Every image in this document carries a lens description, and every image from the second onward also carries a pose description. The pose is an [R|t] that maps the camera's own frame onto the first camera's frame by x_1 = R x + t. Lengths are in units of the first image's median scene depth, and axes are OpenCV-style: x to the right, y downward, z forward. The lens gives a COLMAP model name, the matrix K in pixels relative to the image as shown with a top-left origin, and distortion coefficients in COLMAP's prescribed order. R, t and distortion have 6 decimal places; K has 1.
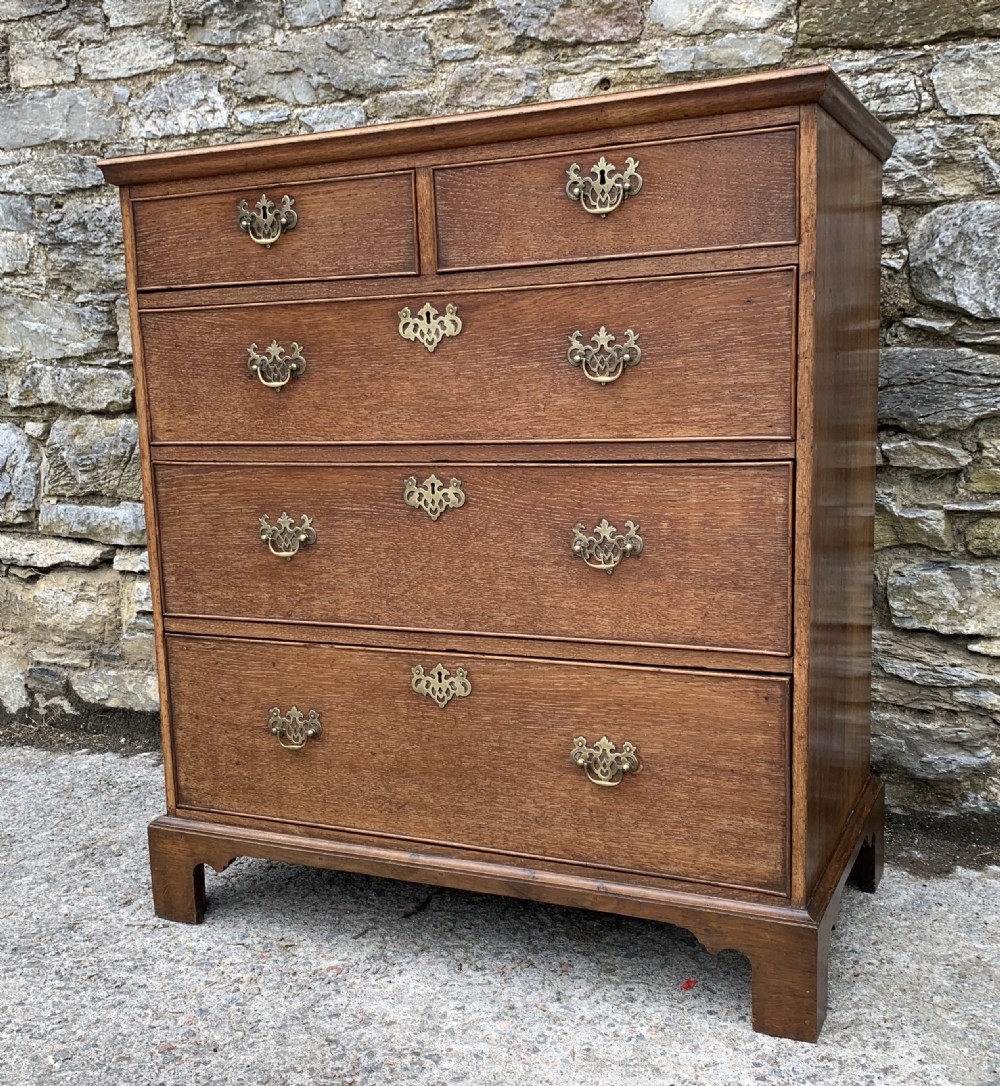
lens RADIAL K [[1230.0, 0, 483.1], [0, 1230.0, 541.2], [0, 0, 1]] dist [0.013348, 0.000000]
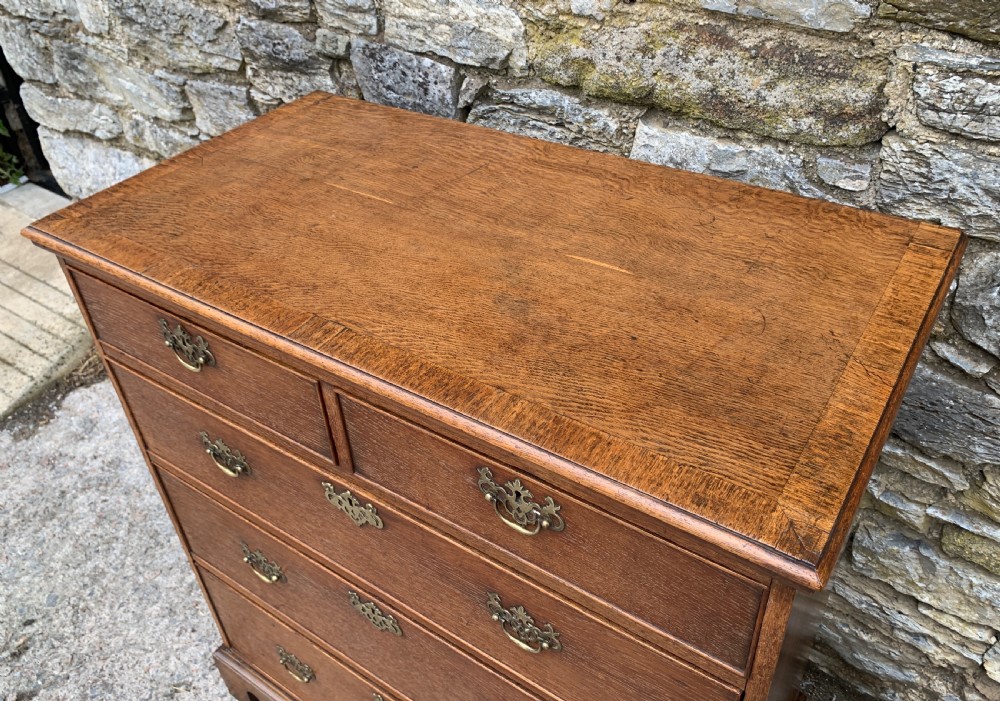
lens RADIAL K [[811.7, 0, 484.4], [0, 811.7, 323.0], [0, 0, 1]] dist [0.015362, -0.005442]
pose [[0.986969, 0.076508, -0.141556, 0.102635], [-0.000530, 0.881269, 0.472614, -0.466008], [0.160908, -0.466380, 0.869827, 0.437638]]
